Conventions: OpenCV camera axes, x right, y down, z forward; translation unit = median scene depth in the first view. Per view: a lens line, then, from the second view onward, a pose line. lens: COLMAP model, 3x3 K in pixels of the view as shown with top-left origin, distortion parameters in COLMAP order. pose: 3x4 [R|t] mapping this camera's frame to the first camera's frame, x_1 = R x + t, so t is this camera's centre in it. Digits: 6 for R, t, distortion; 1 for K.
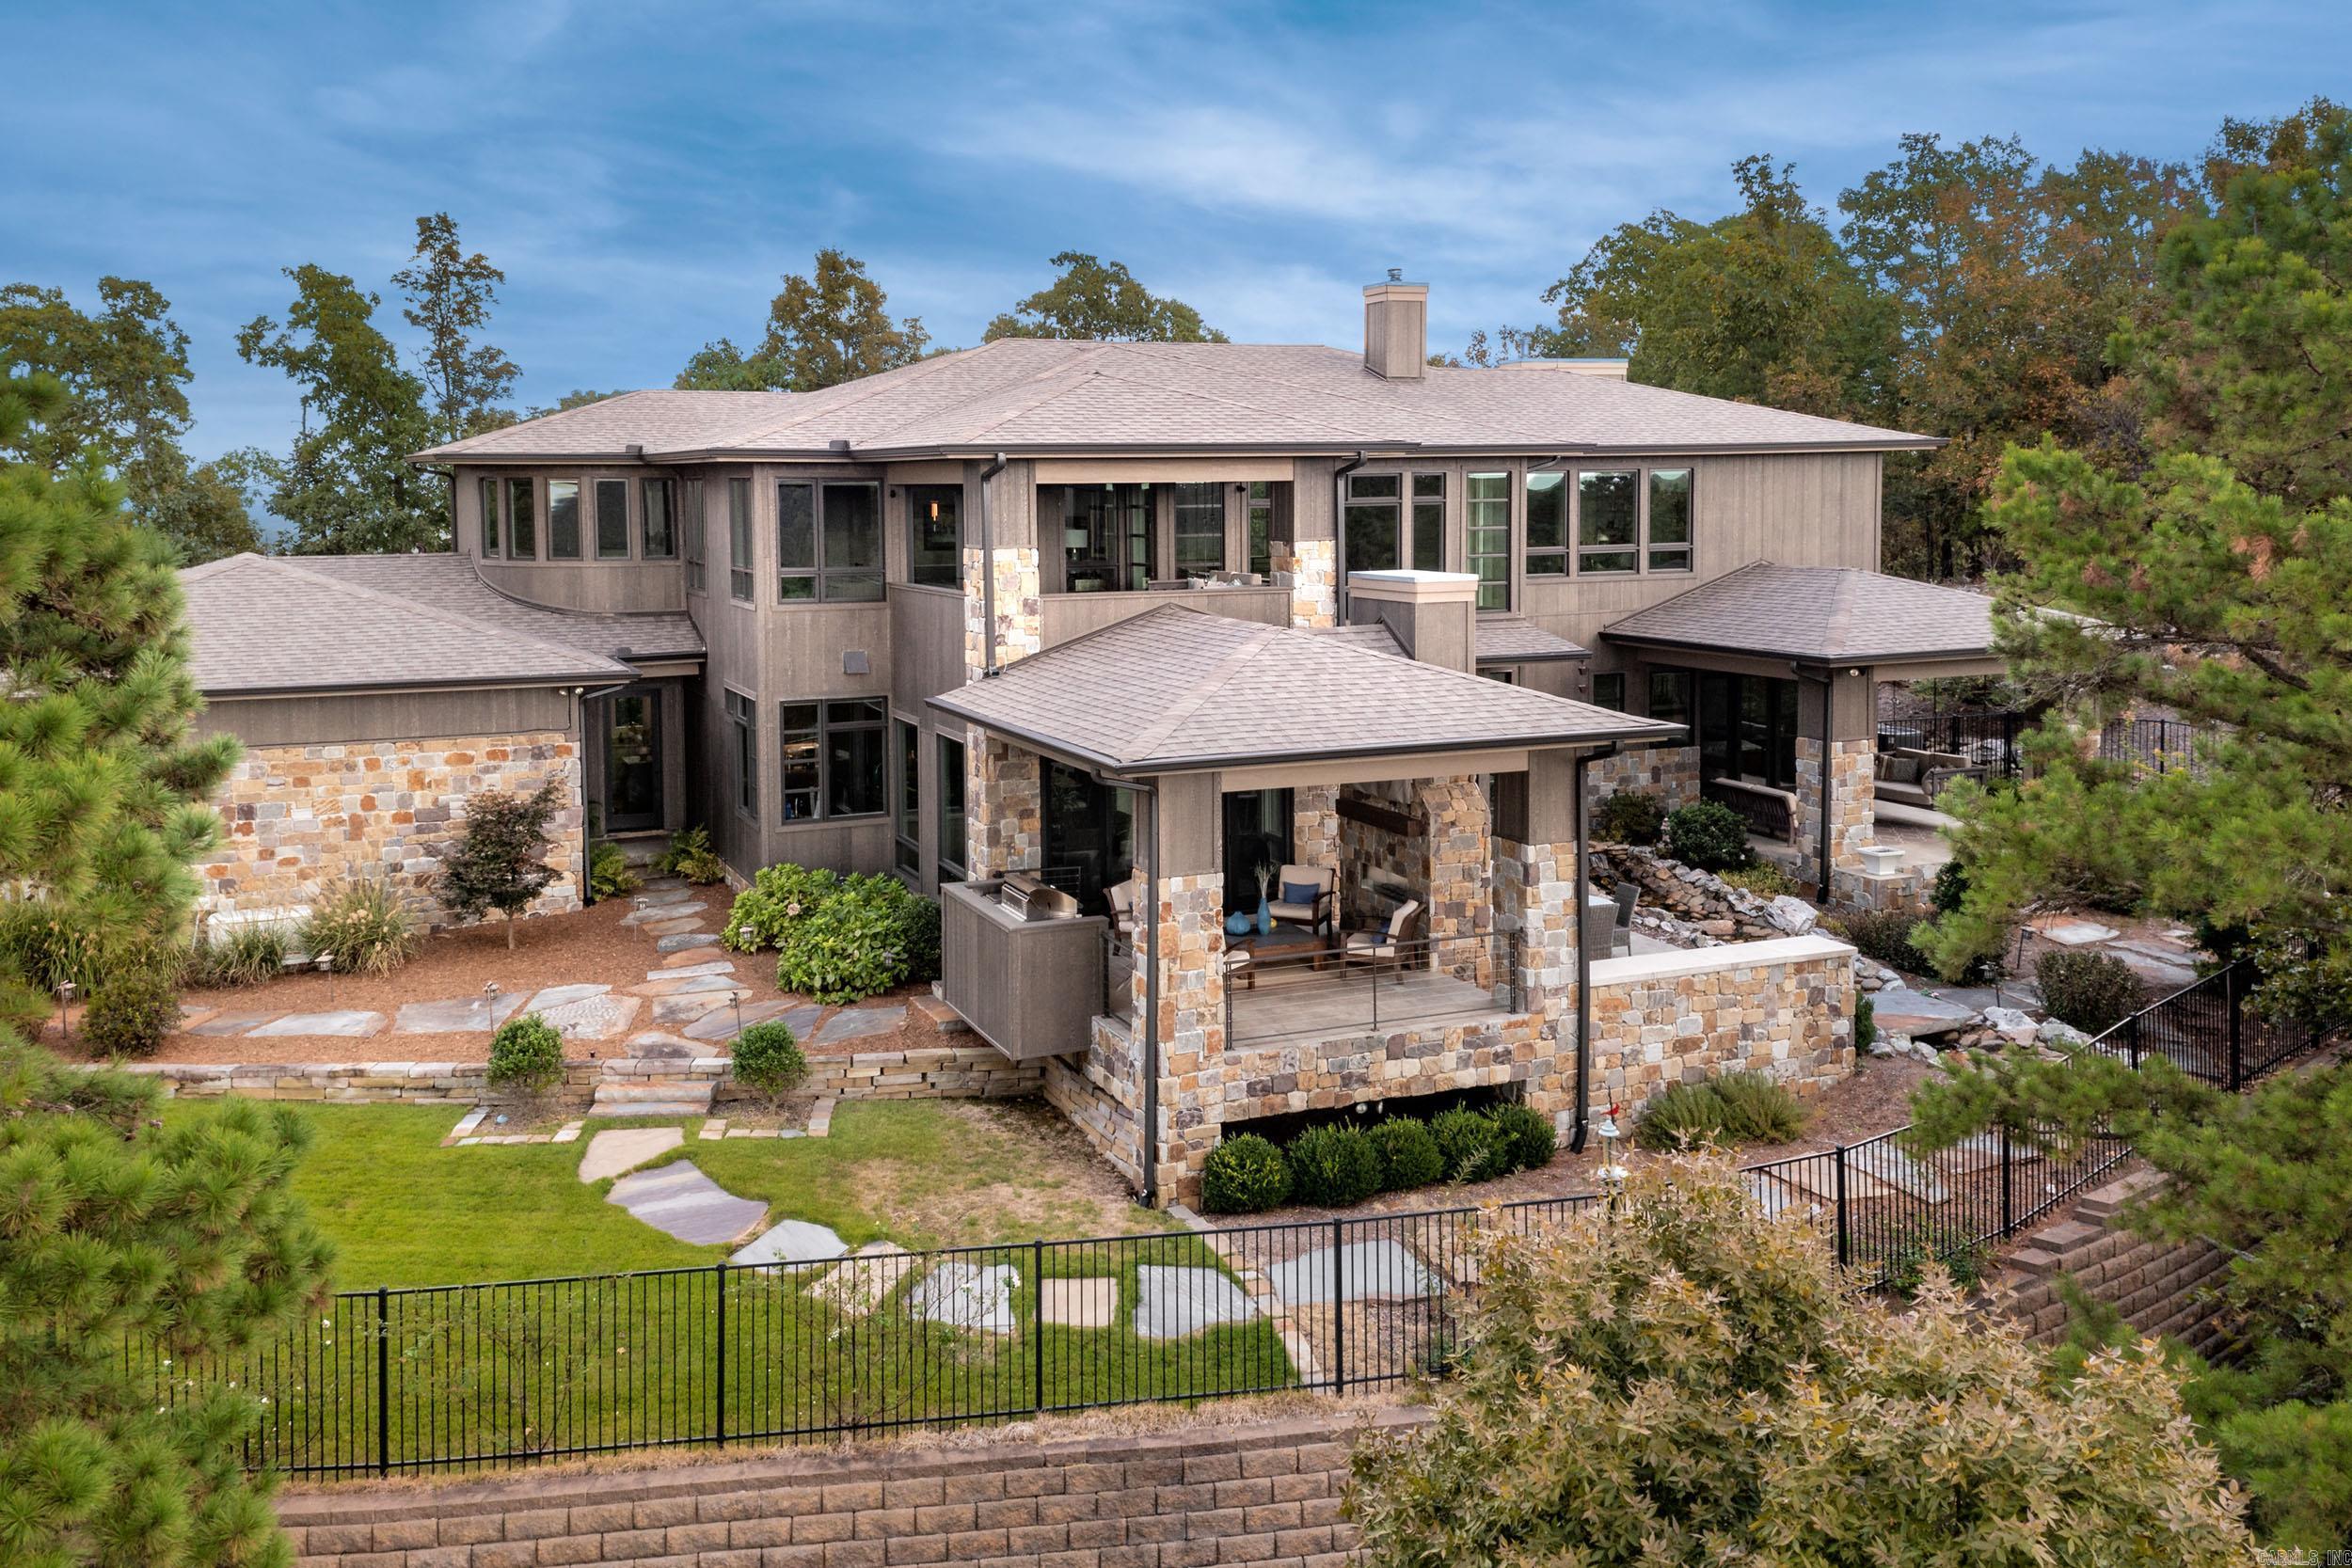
lens RADIAL K [[1991.1, 0, 1176.0], [0, 1991.1, 784.0], [0, 0, 1]] dist [0.114888, -0.002729]
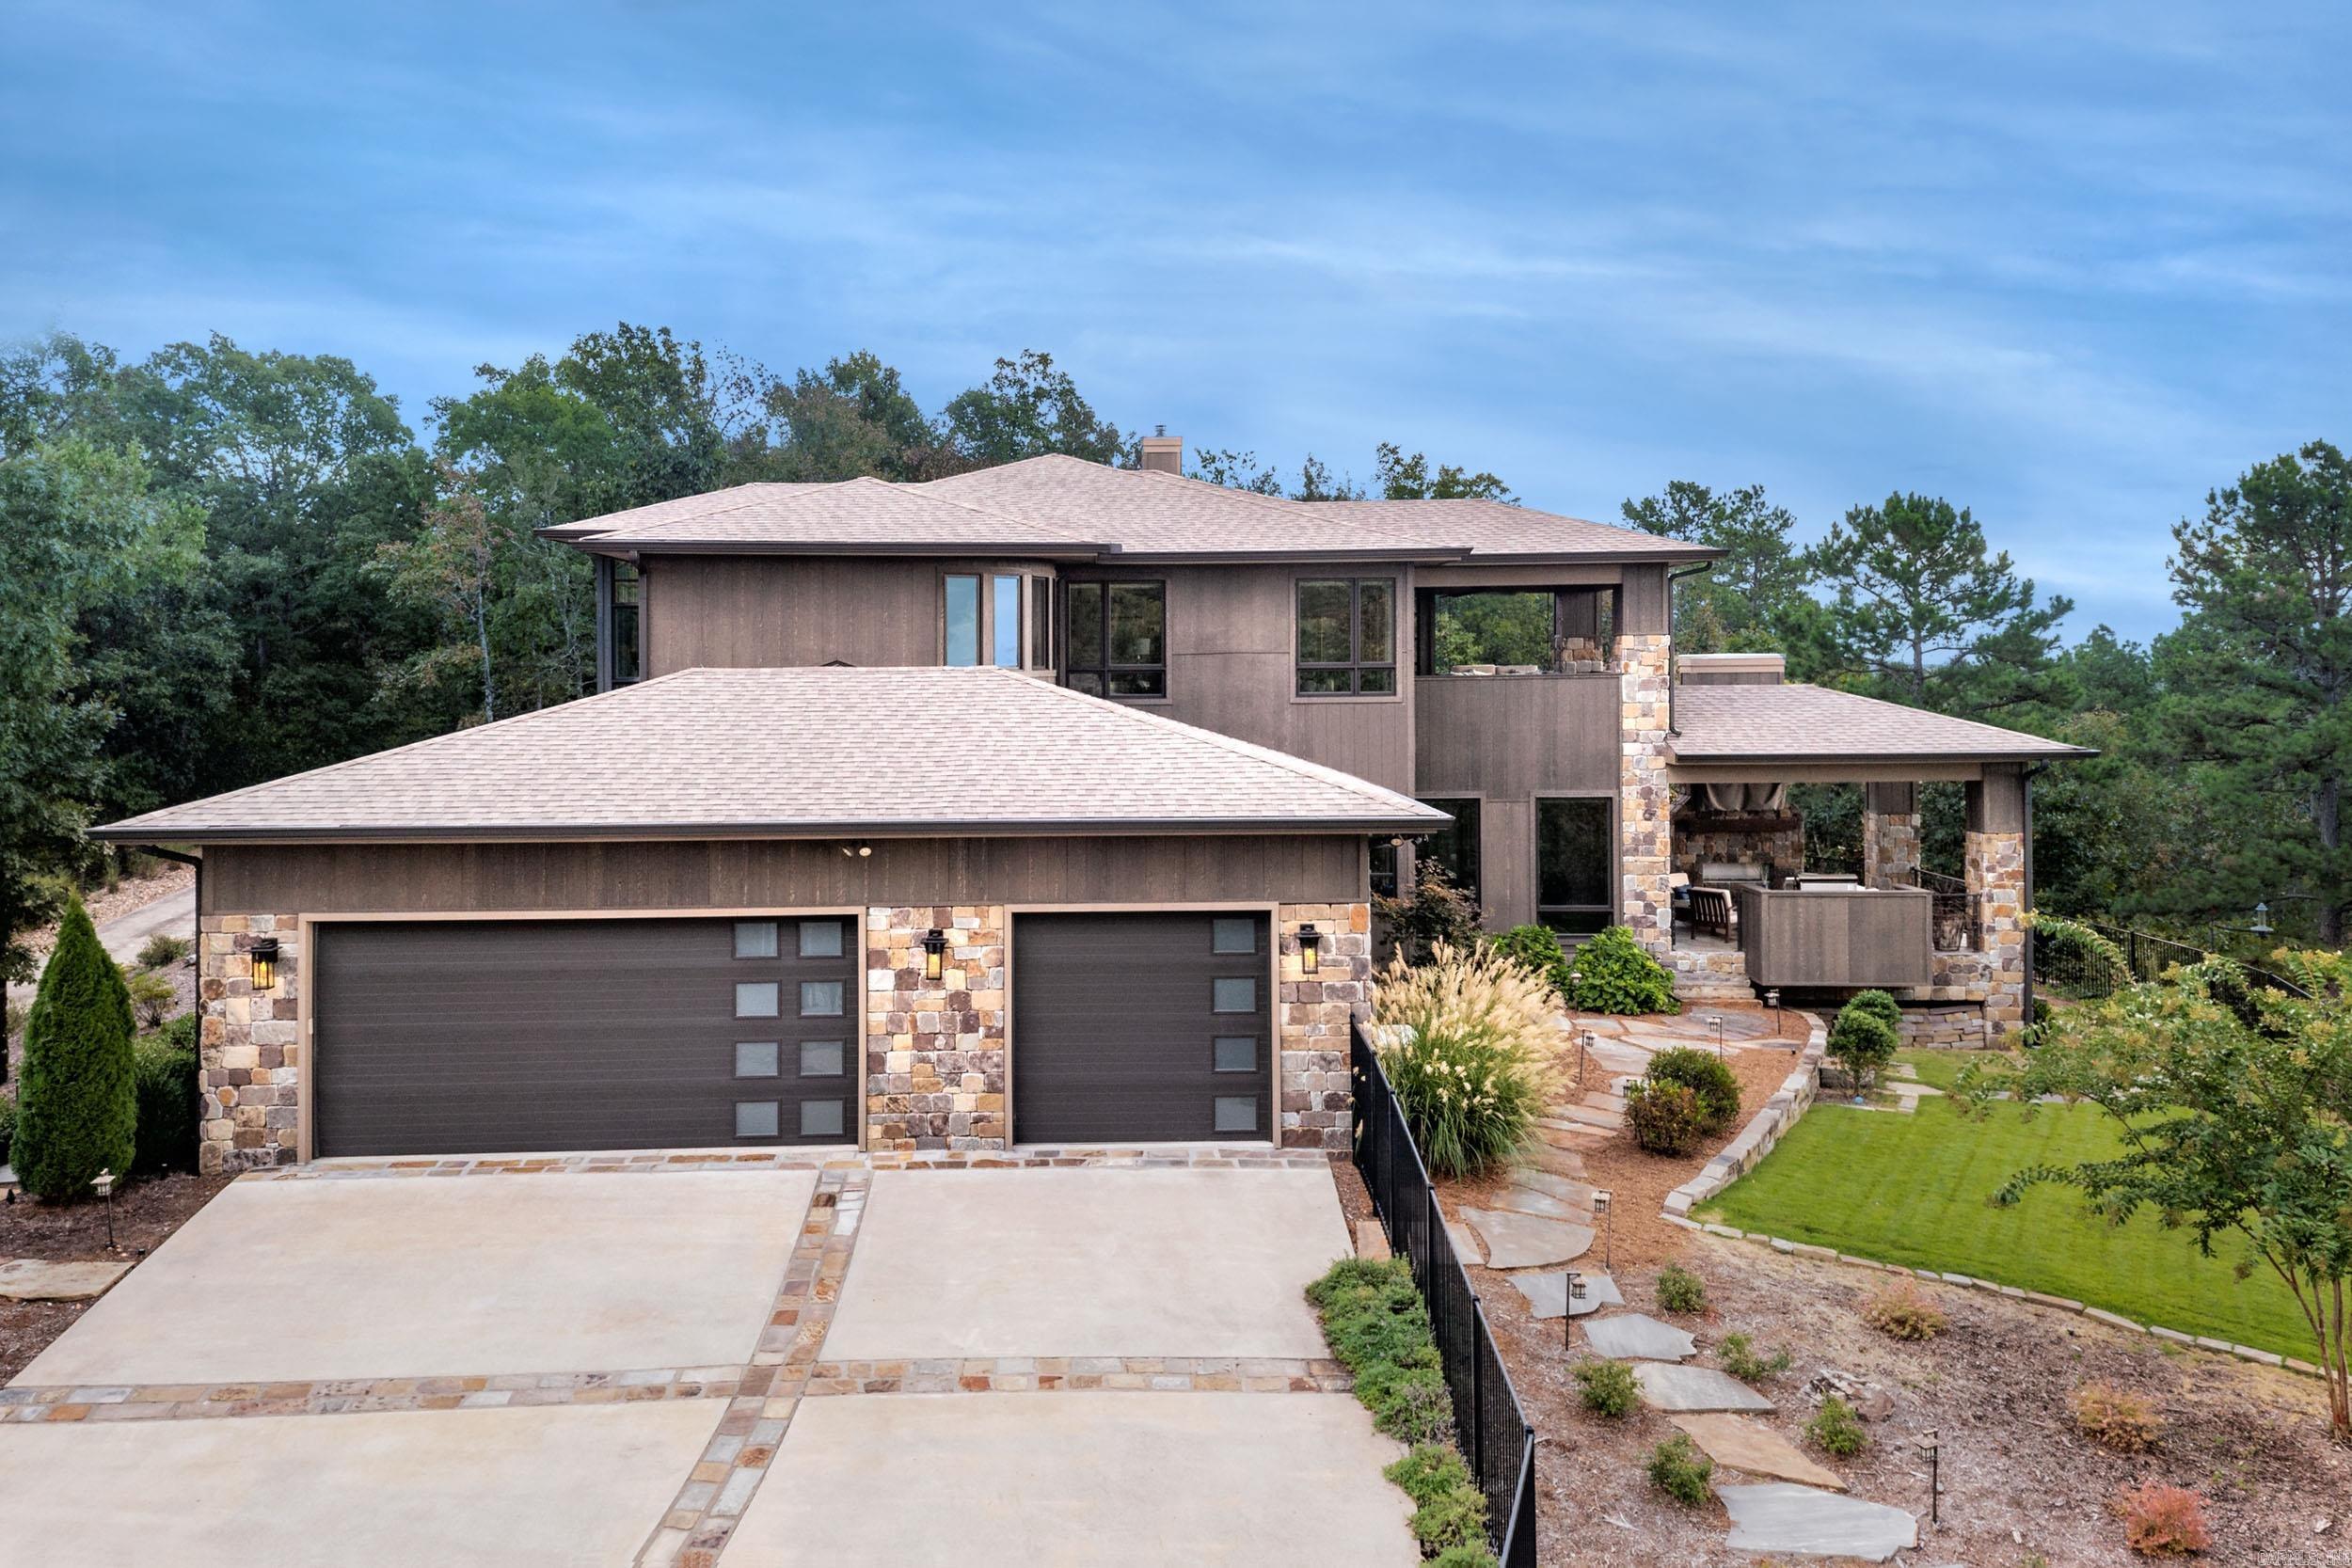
lens RADIAL K [[2320.2, 0, 1090.9], [0, 2320.2, 779.1], [0, 0, 1]] dist [0.203579, -0.364647]
pose [[0.341108, -0.046790, 0.938859, -1.457623], [0.153323, 0.988155, -0.006458, -0.066716], [-0.927436, 0.146152, 0.344241, 0.747406]]
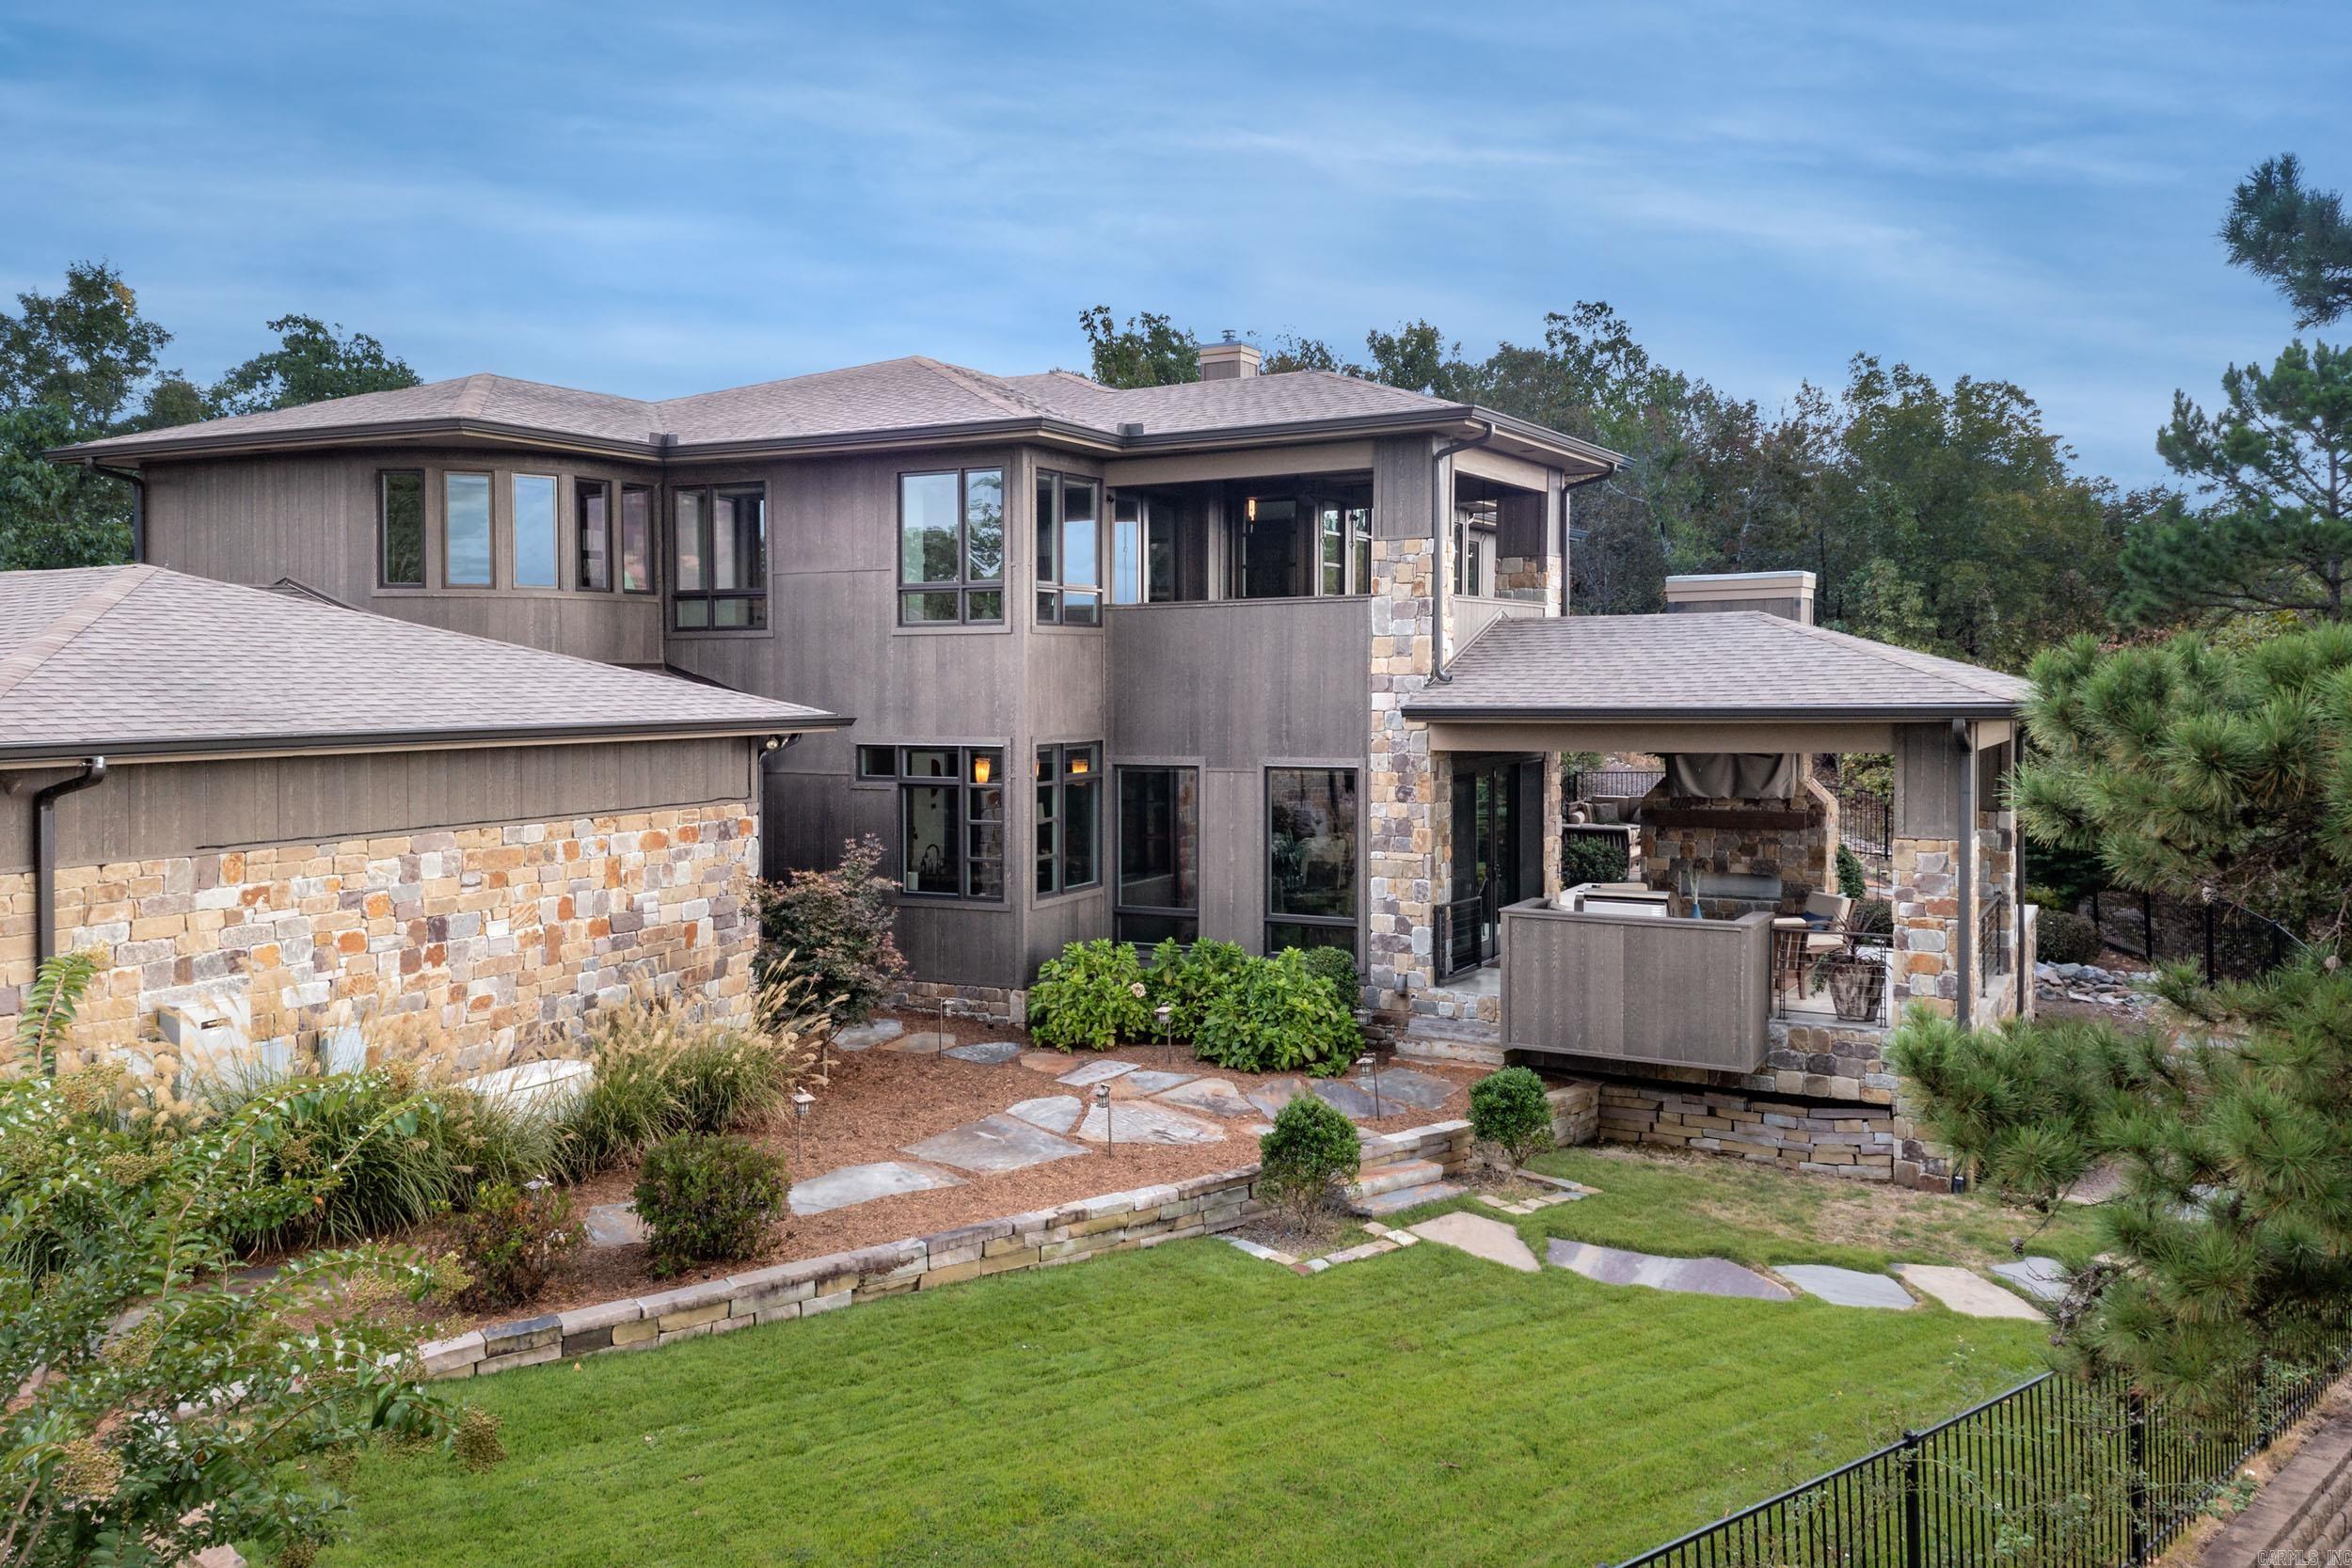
lens RADIAL K [[1991.1, 0, 1176.0], [0, 1991.1, 784.0], [0, 0, 1]] dist [0.114888, -0.002729]
pose [[0.769091, -0.036284, 0.638108, -0.675179], [0.105811, 0.991839, -0.071132, 0.038015], [-0.630320, 0.122226, 0.766654, 0.351179]]
